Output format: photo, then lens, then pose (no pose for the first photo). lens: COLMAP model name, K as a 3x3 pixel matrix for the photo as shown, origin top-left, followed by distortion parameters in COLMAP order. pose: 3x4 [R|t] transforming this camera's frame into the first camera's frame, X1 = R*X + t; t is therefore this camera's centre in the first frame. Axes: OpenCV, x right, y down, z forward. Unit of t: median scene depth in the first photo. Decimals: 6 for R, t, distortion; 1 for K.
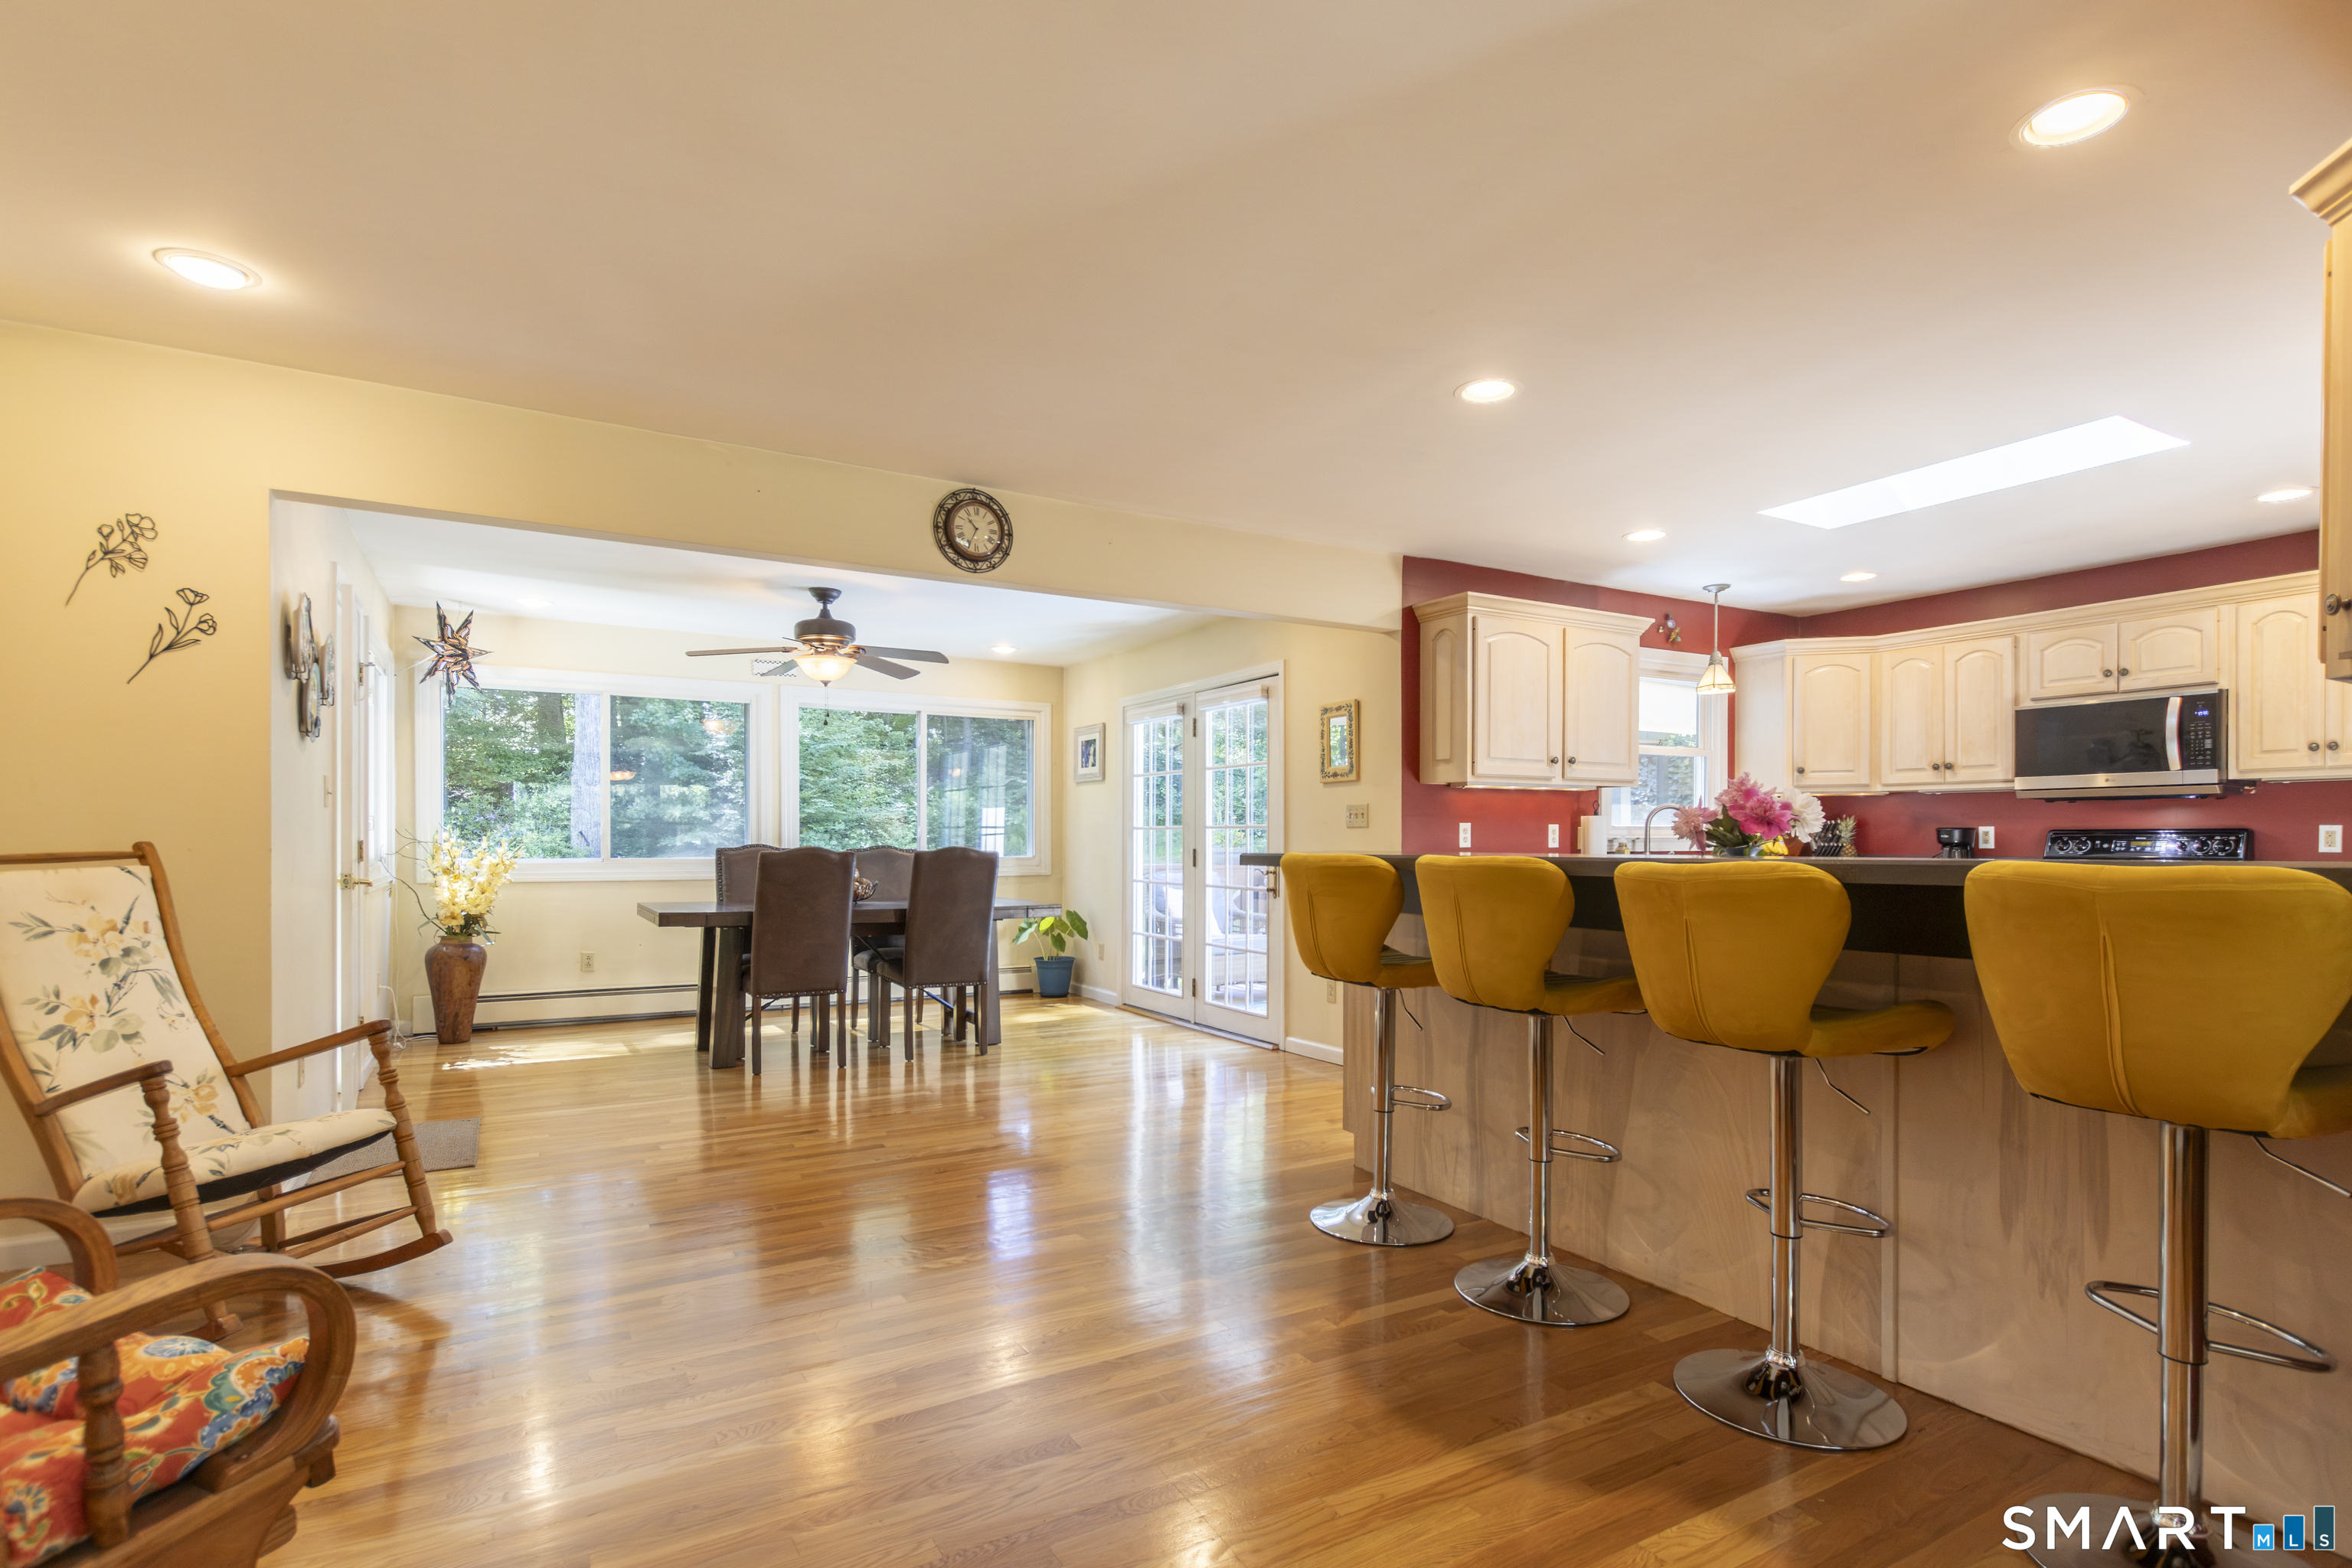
lens RADIAL K [[1146.0, 0, 1117.7], [0, 1146.0, 843.2], [0, 0, 1]] dist [0.028334, -0.000163]
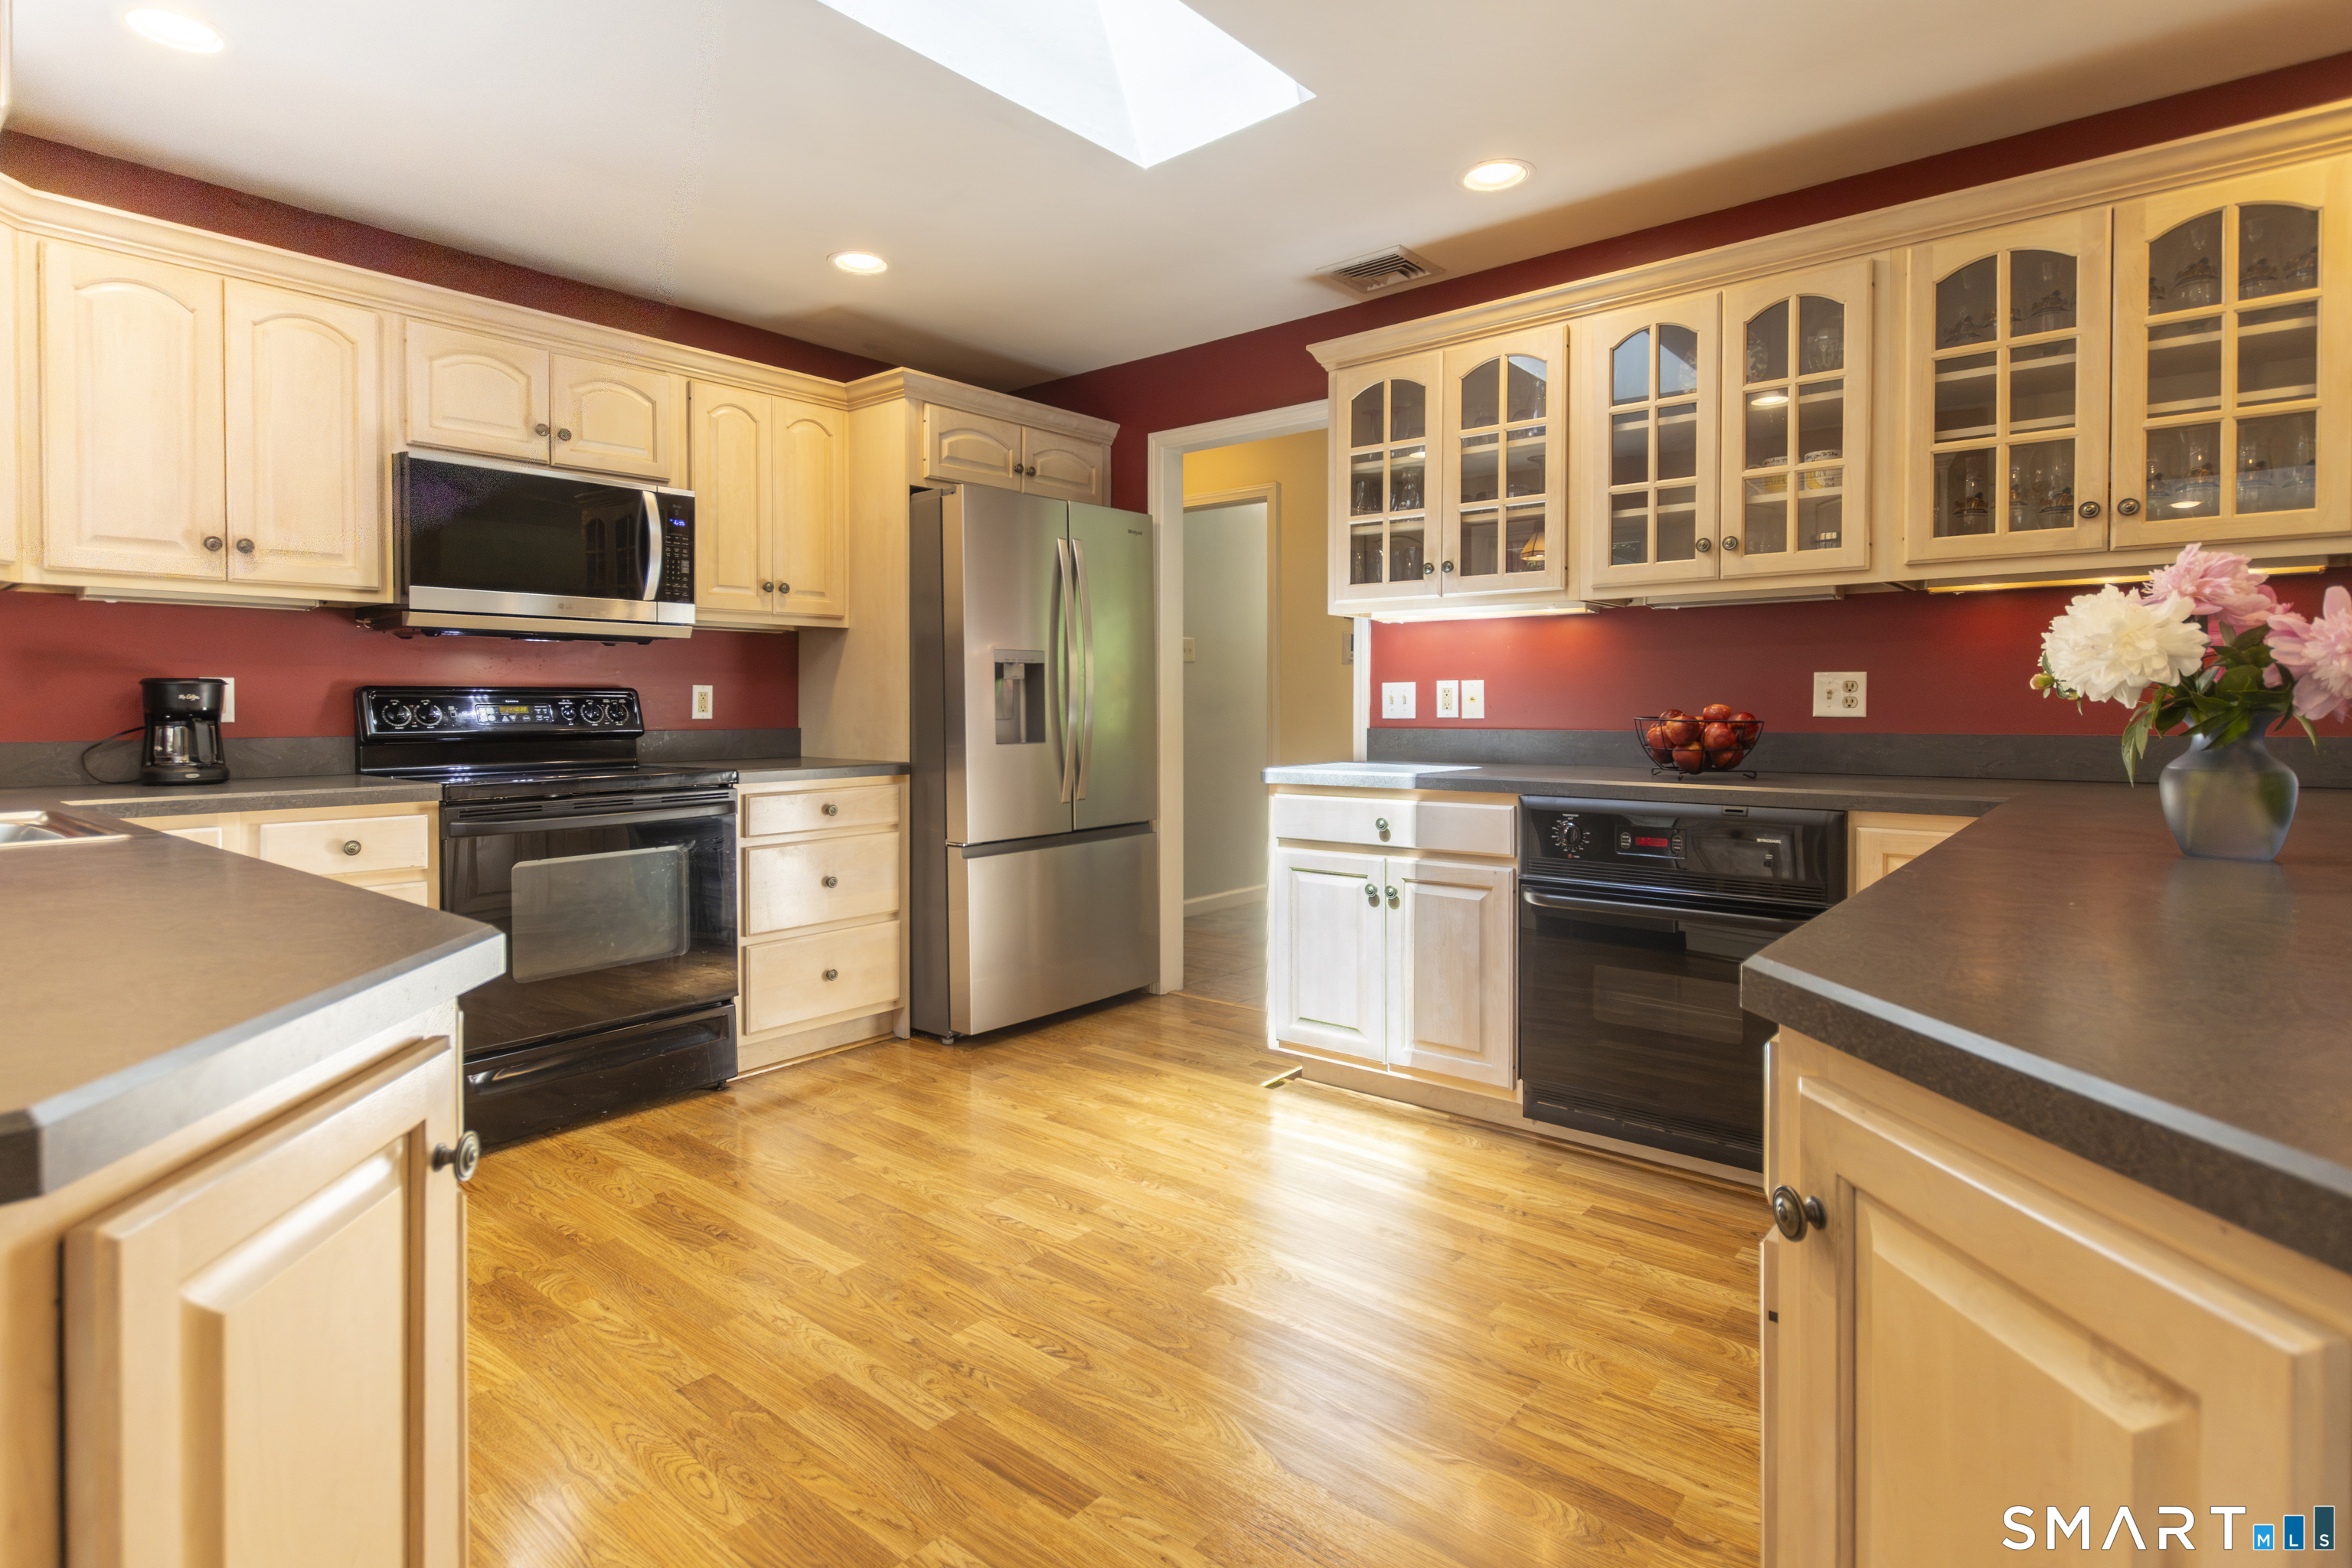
lens RADIAL K [[1184.1, 0, 1167.0], [0, 1184.1, 723.8], [0, 0, 1]] dist [0.003423, 0.000208]
pose [[-0.373800, -0.016520, 0.927362, 0.137153], [0.006956, 0.999763, 0.020614, -0.003099], [-0.927483, 0.014156, -0.373597, 0.850981]]
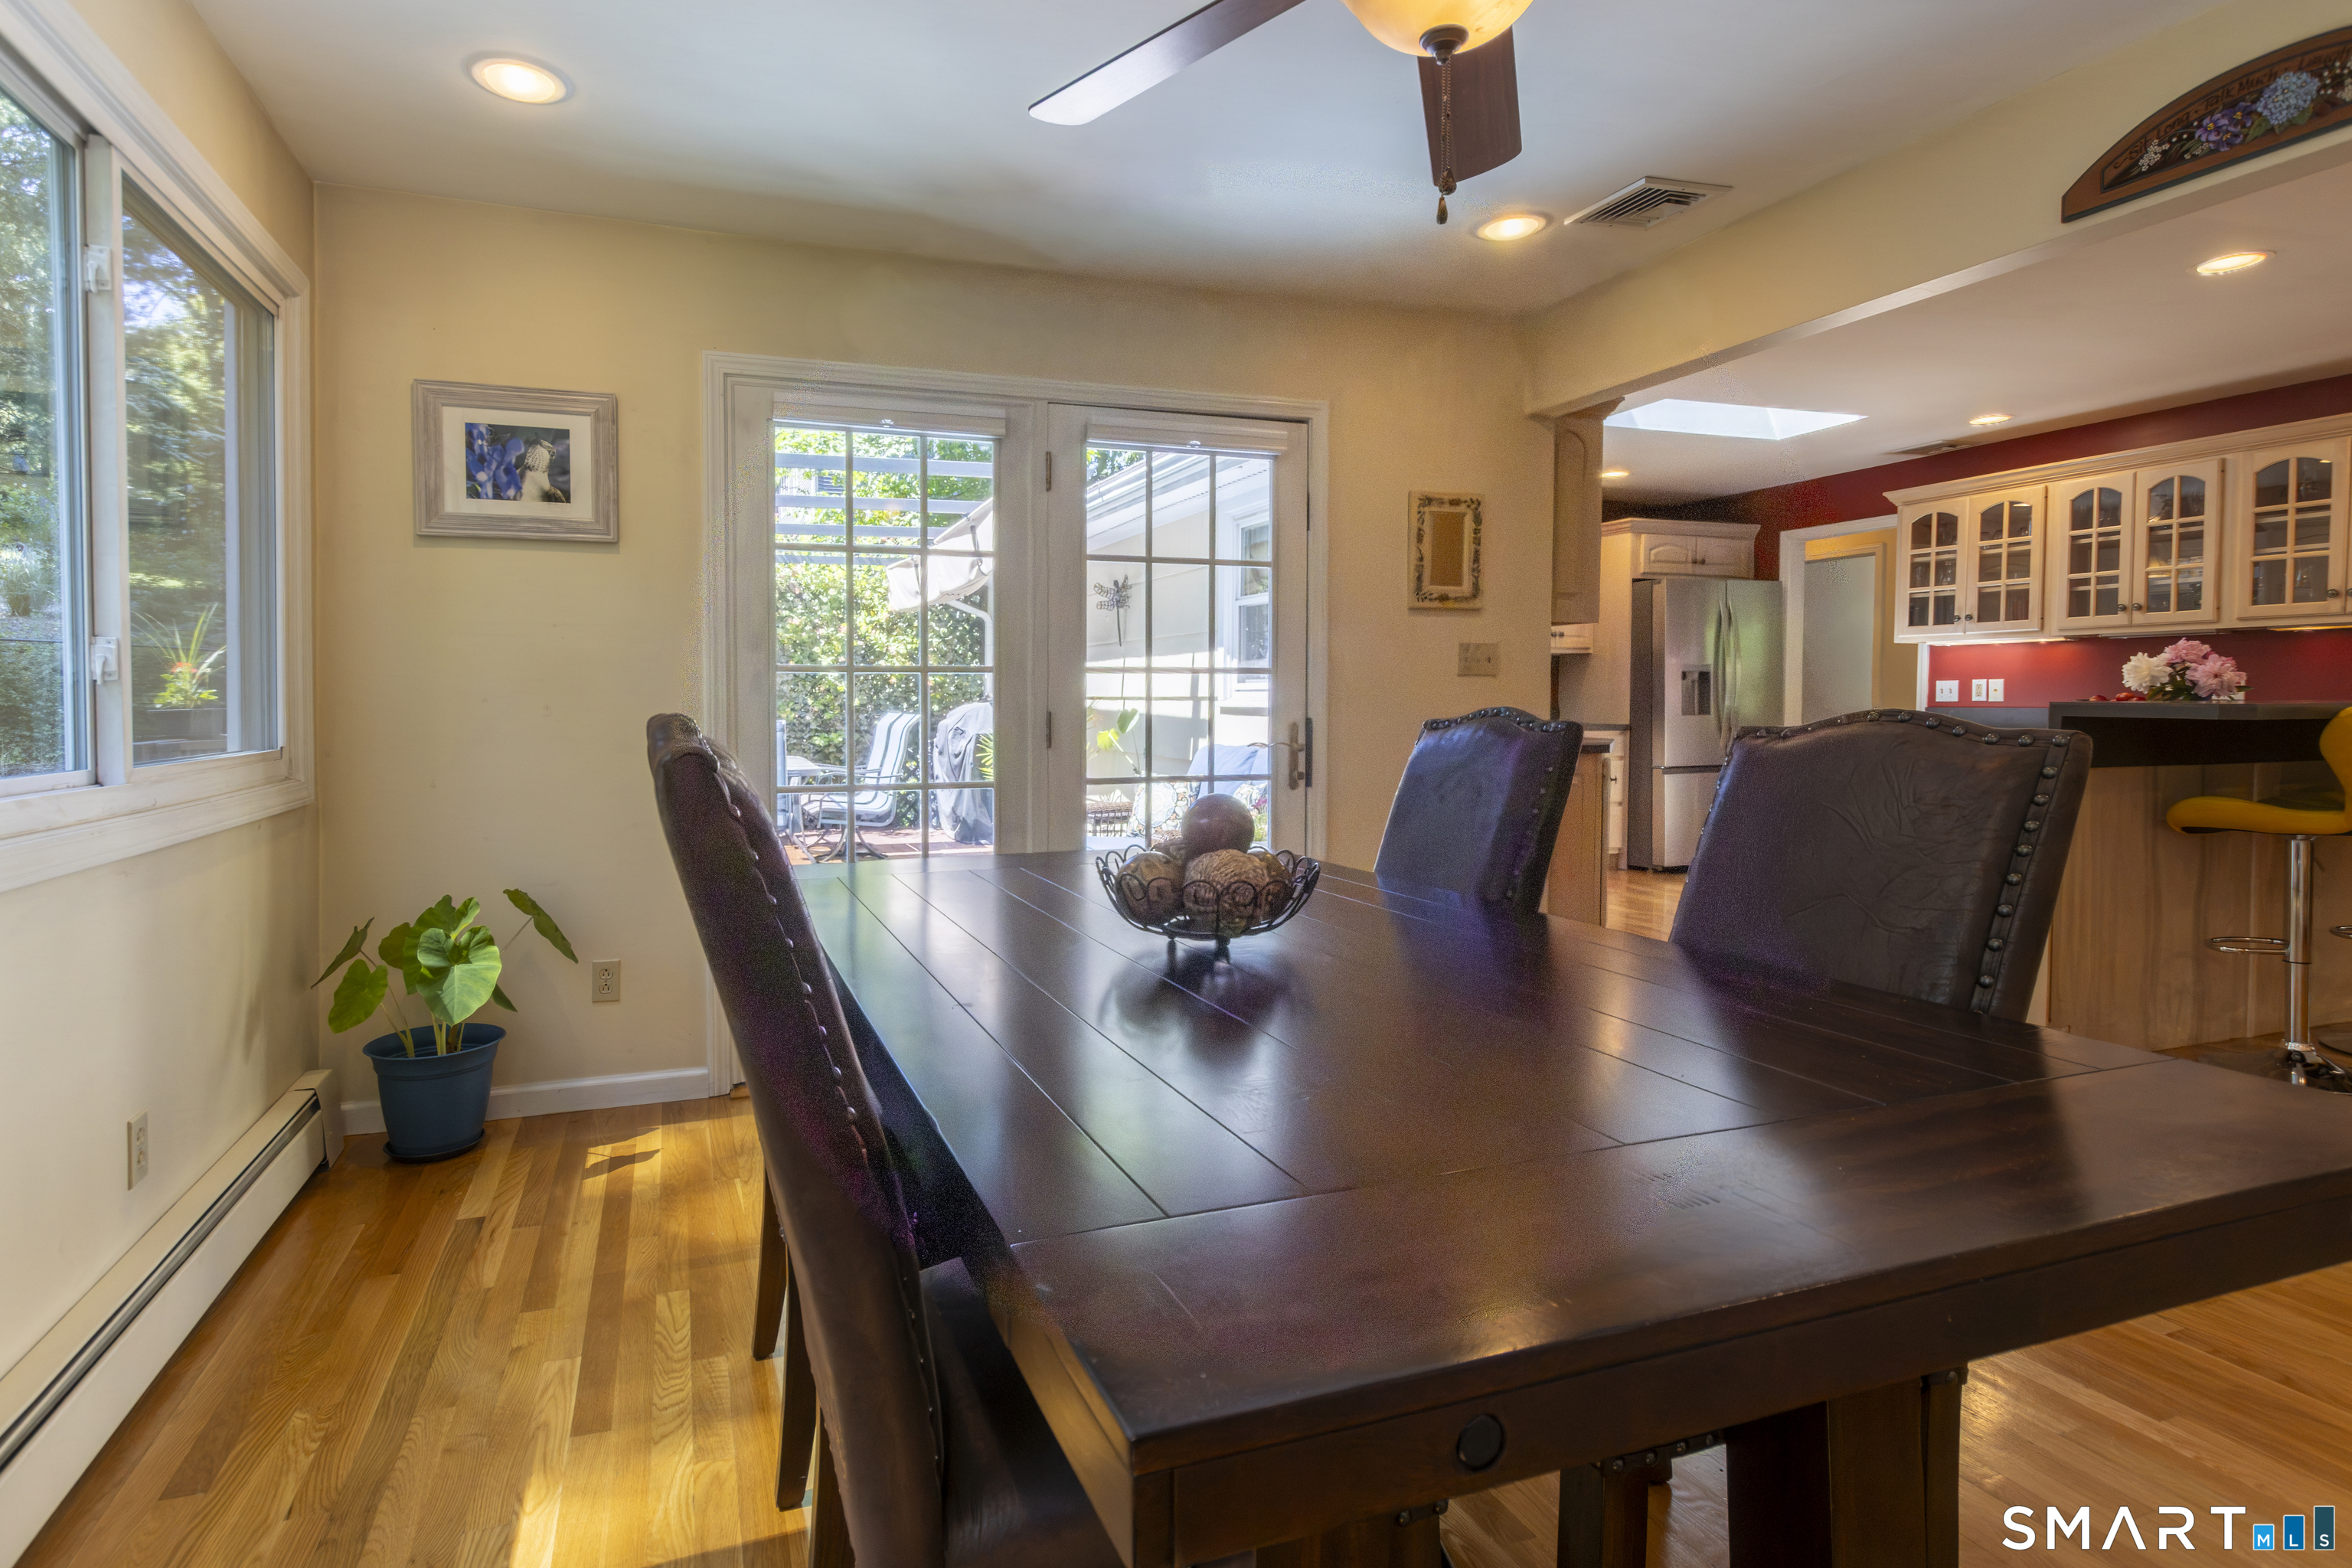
lens RADIAL K [[1203.1, 0, 1070.4], [0, 1203.1, 748.4], [0, 0, 1]] dist [-0.011624, -0.002765]
pose [[0.154156, -0.044528, 0.987043, -0.565546], [0.008081, 0.999007, 0.043805, -0.003532], [-0.988013, 0.001223, 0.154363, 1.136962]]
